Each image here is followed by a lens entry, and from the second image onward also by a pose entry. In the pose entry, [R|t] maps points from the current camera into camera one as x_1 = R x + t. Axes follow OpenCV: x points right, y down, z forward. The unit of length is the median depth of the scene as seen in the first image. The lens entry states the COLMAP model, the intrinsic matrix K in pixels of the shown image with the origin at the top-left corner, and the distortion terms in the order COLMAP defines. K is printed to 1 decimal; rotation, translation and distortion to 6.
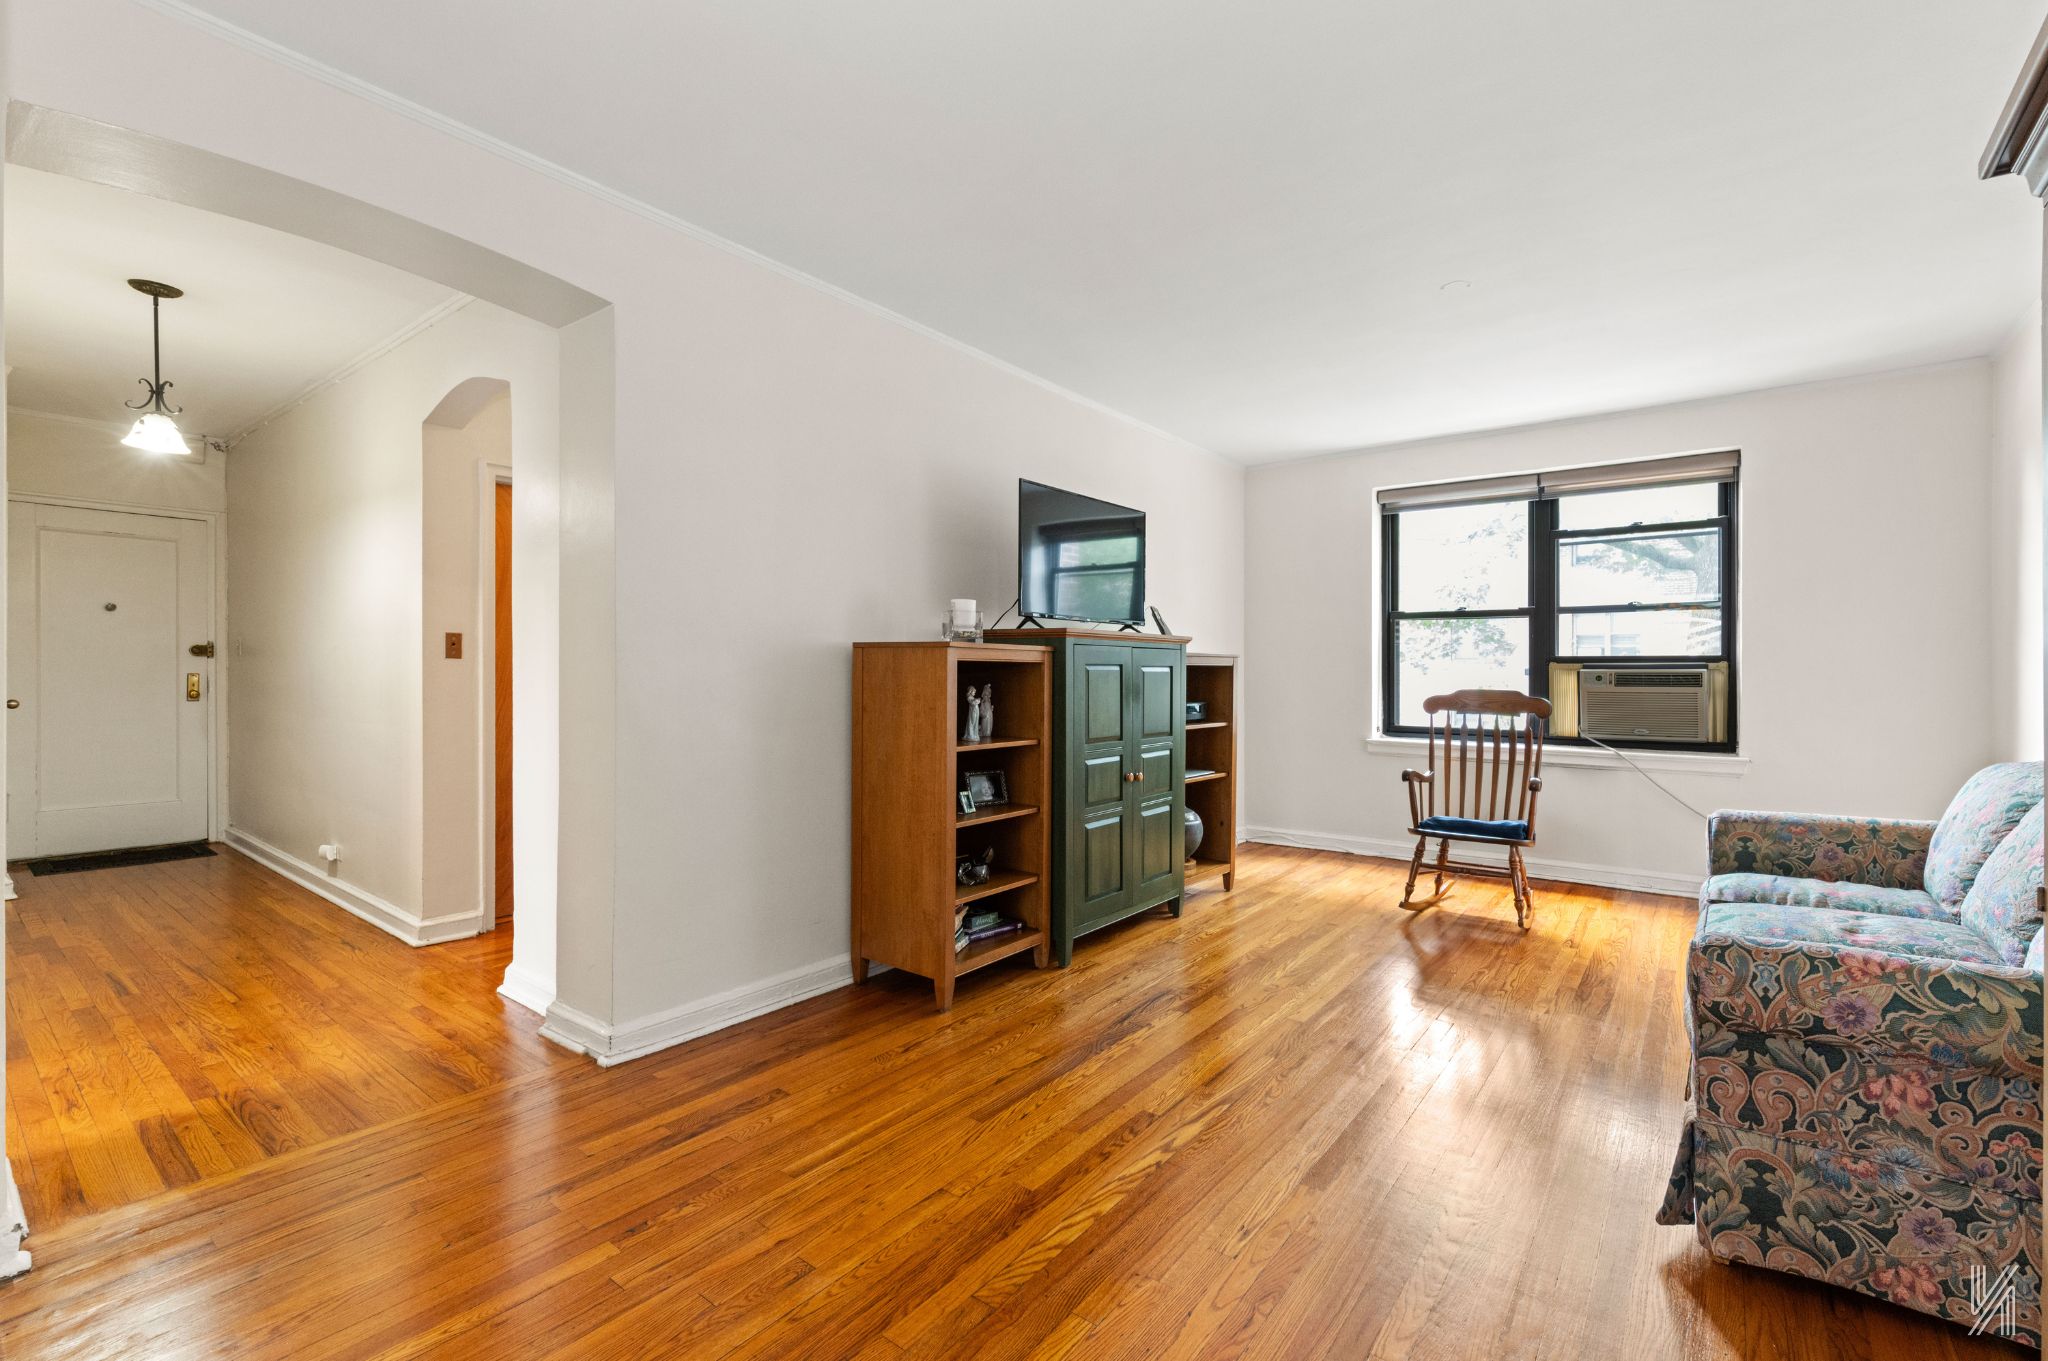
lens RADIAL K [[899.4, 0, 1043.2], [0, 899.4, 679.8], [0, 0, 1]] dist [0.006299, -0.002103]
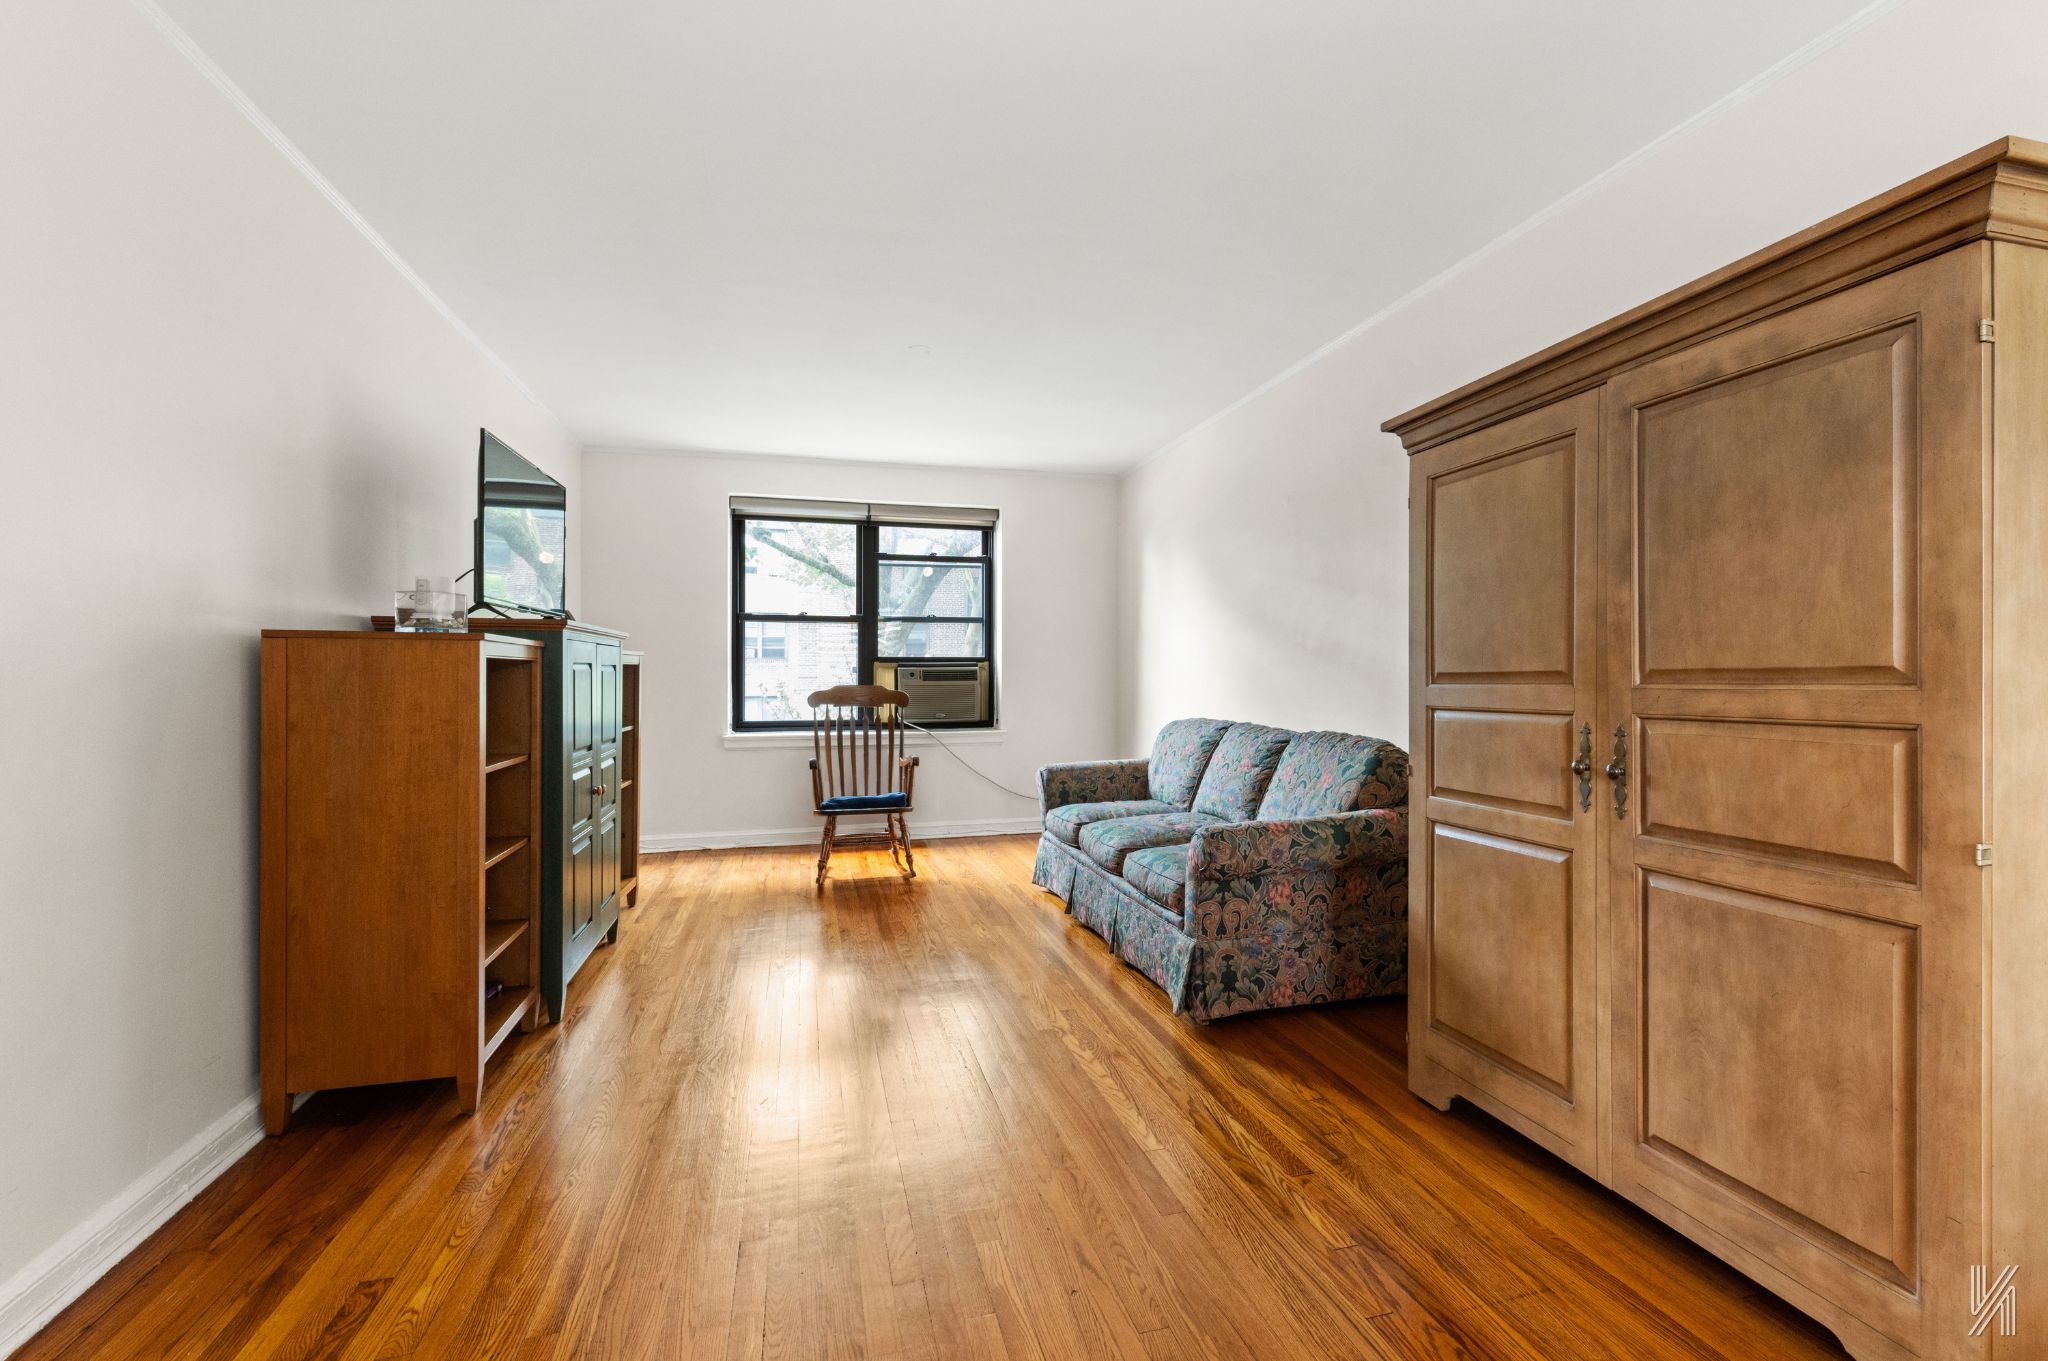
lens RADIAL K [[899.4, 0, 1054.8], [0, 899.4, 693.2], [0, 0, 1]] dist [0.006299, -0.002103]
pose [[0.598891, -0.025476, 0.800425, -0.396852], [0.013645, 0.999673, 0.021608, -0.000678], [-0.800715, -0.002019, 0.599043, 0.130062]]
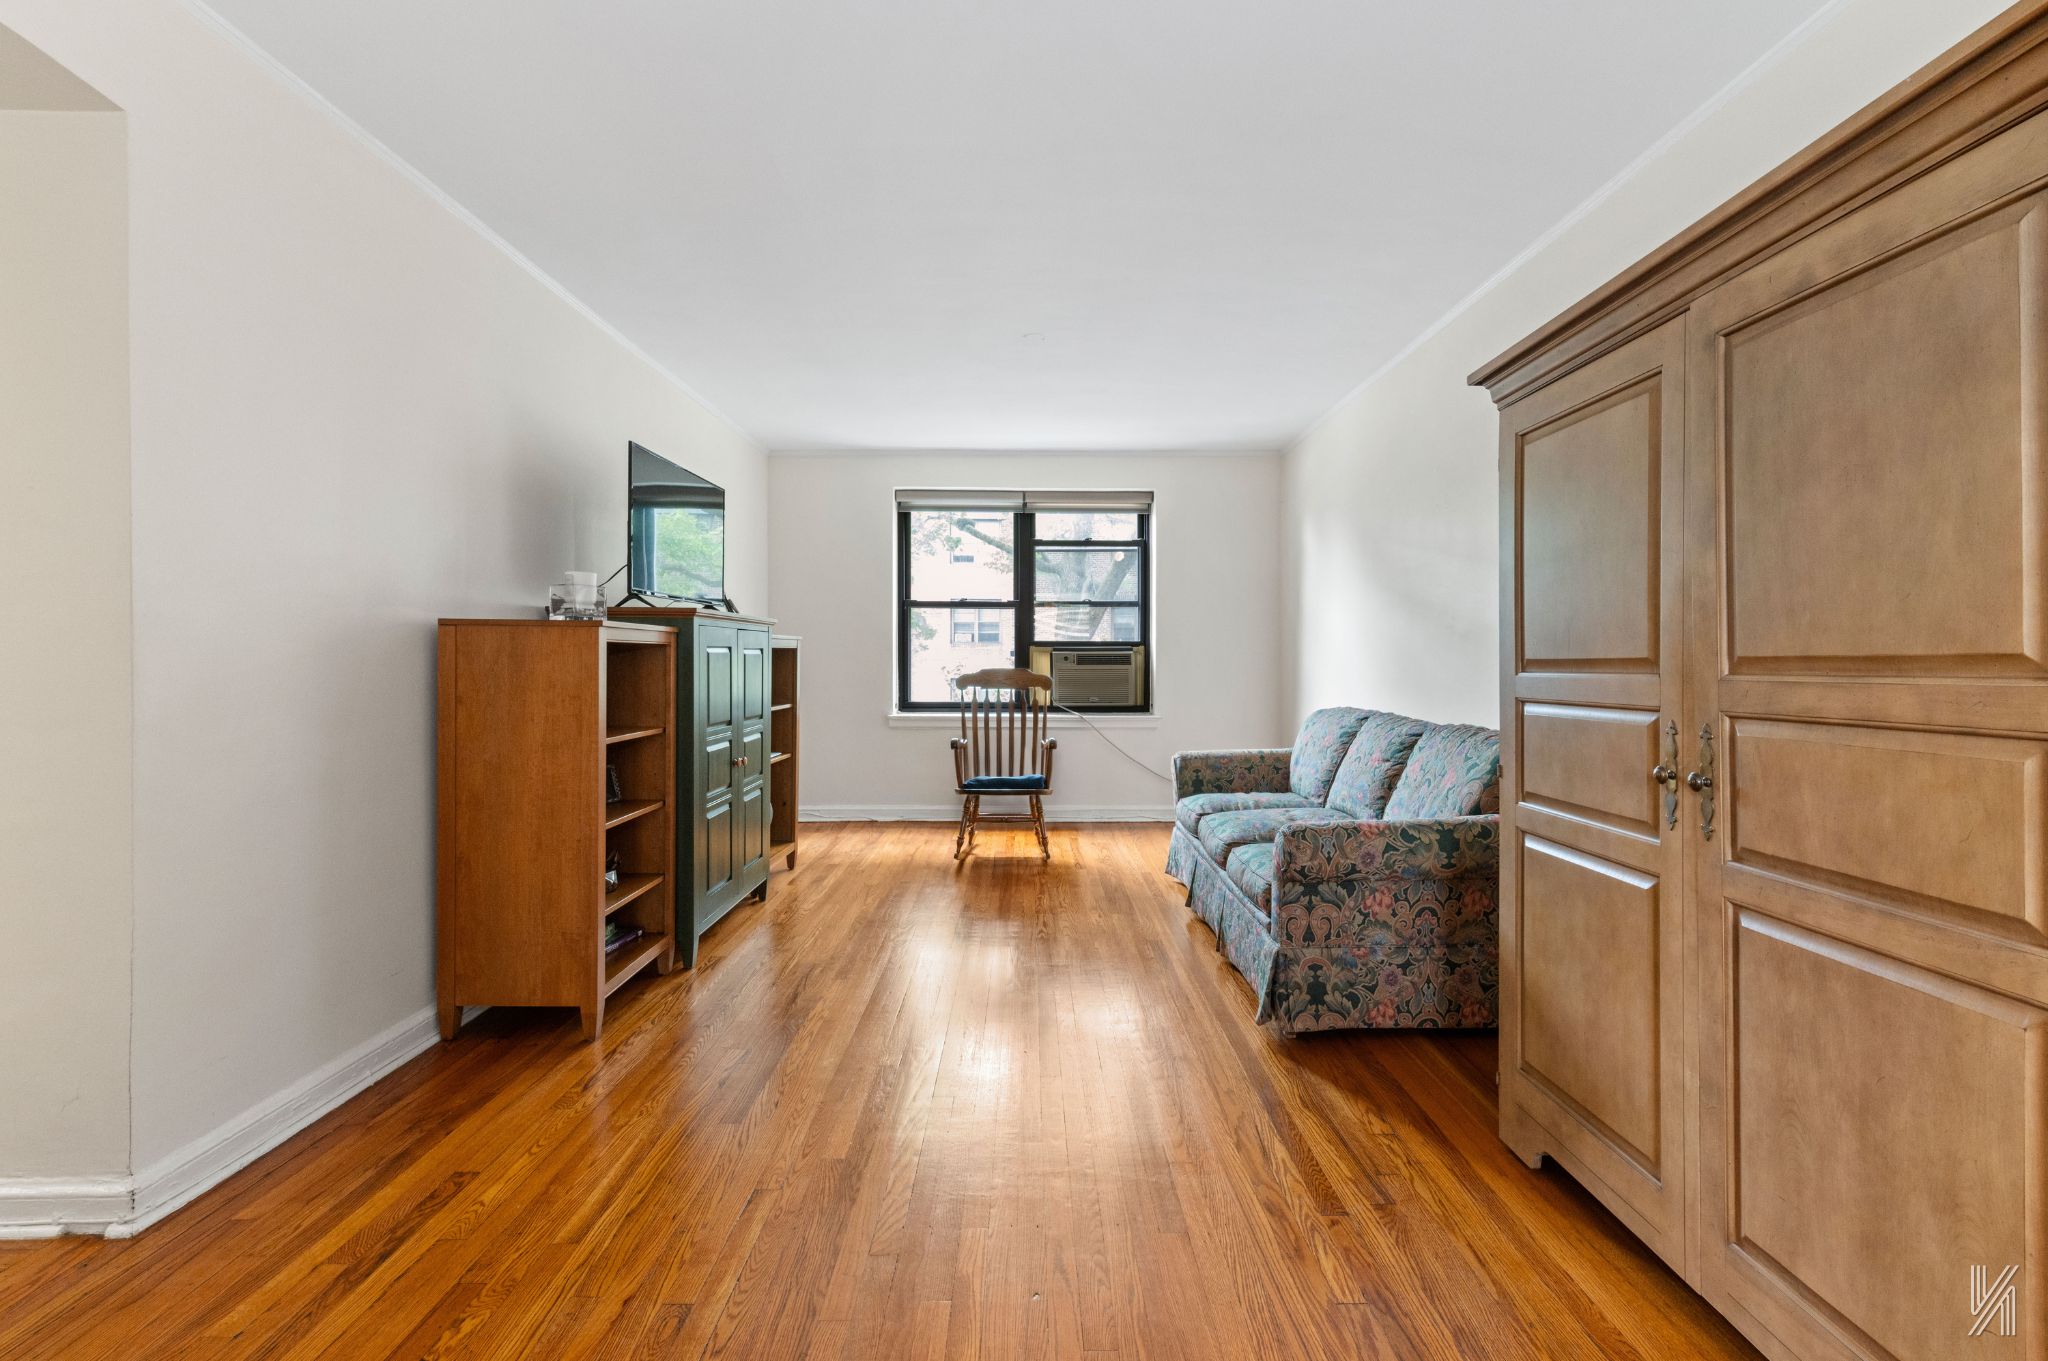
lens RADIAL K [[899.4, 0, 1039.8], [0, 899.4, 673.3], [0, 0, 1]] dist [0.006299, -0.002103]
pose [[0.787363, -0.015605, 0.616292, -0.286869], [0.008645, 0.999861, 0.014273, 0.000408], [-0.616428, -0.005910, 0.787389, 0.034468]]
